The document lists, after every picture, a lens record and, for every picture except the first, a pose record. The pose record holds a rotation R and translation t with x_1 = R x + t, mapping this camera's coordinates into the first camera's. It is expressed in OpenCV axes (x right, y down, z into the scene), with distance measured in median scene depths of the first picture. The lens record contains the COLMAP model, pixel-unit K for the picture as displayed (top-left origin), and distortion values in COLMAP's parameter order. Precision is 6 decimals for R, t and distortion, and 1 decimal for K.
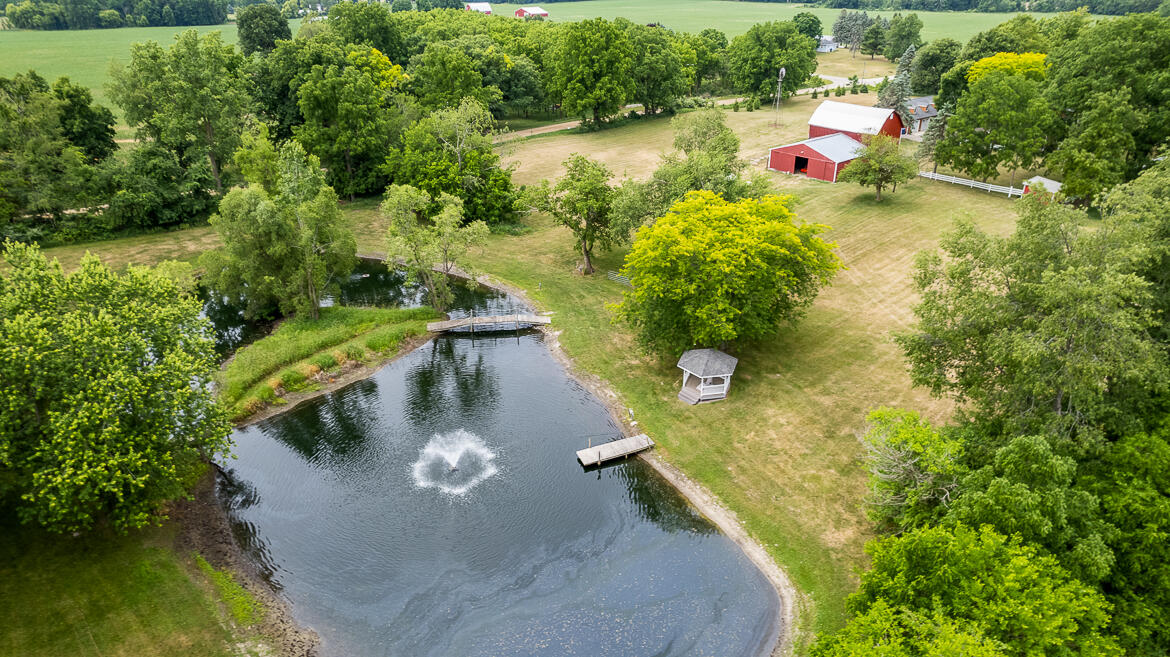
lens RADIAL K [[752.4, 0, 589.1], [0, 752.4, 327.0], [0, 0, 1]] dist [-0.080864, 0.083302]
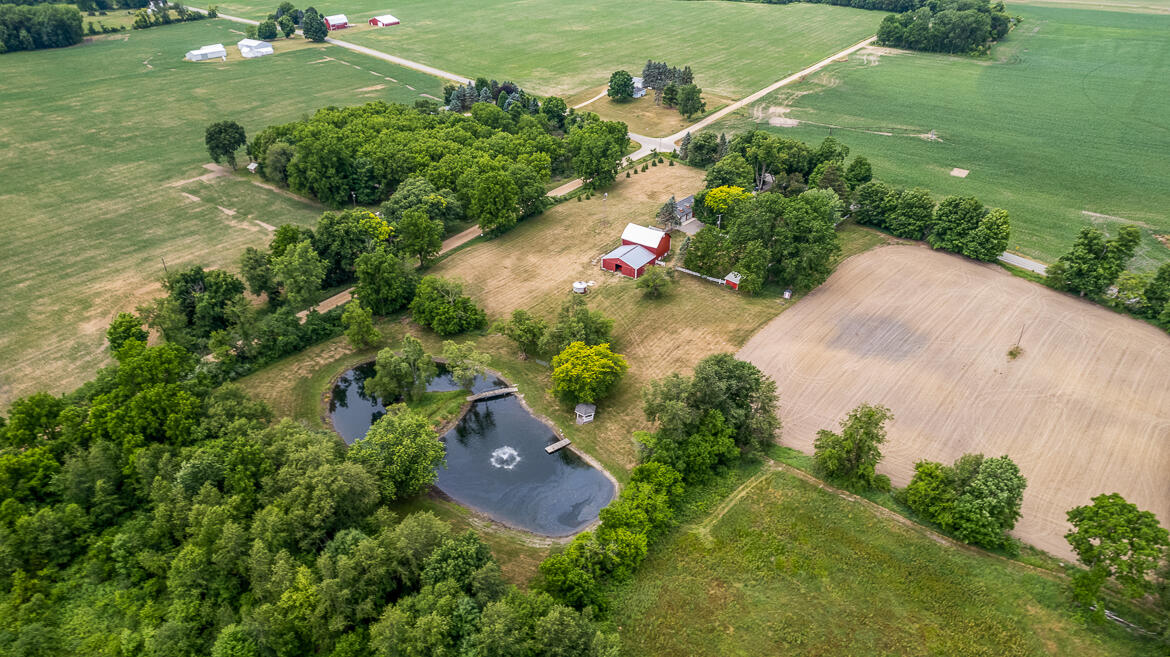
lens RADIAL K [[752.4, 0, 589.1], [0, 752.4, 327.0], [0, 0, 1]] dist [-0.080864, 0.083302]
pose [[0.976762, -0.103186, 0.187855, -0.255442], [0.085151, 0.991166, 0.101682, -0.426785], [-0.196688, -0.083323, 0.976919, -1.353948]]
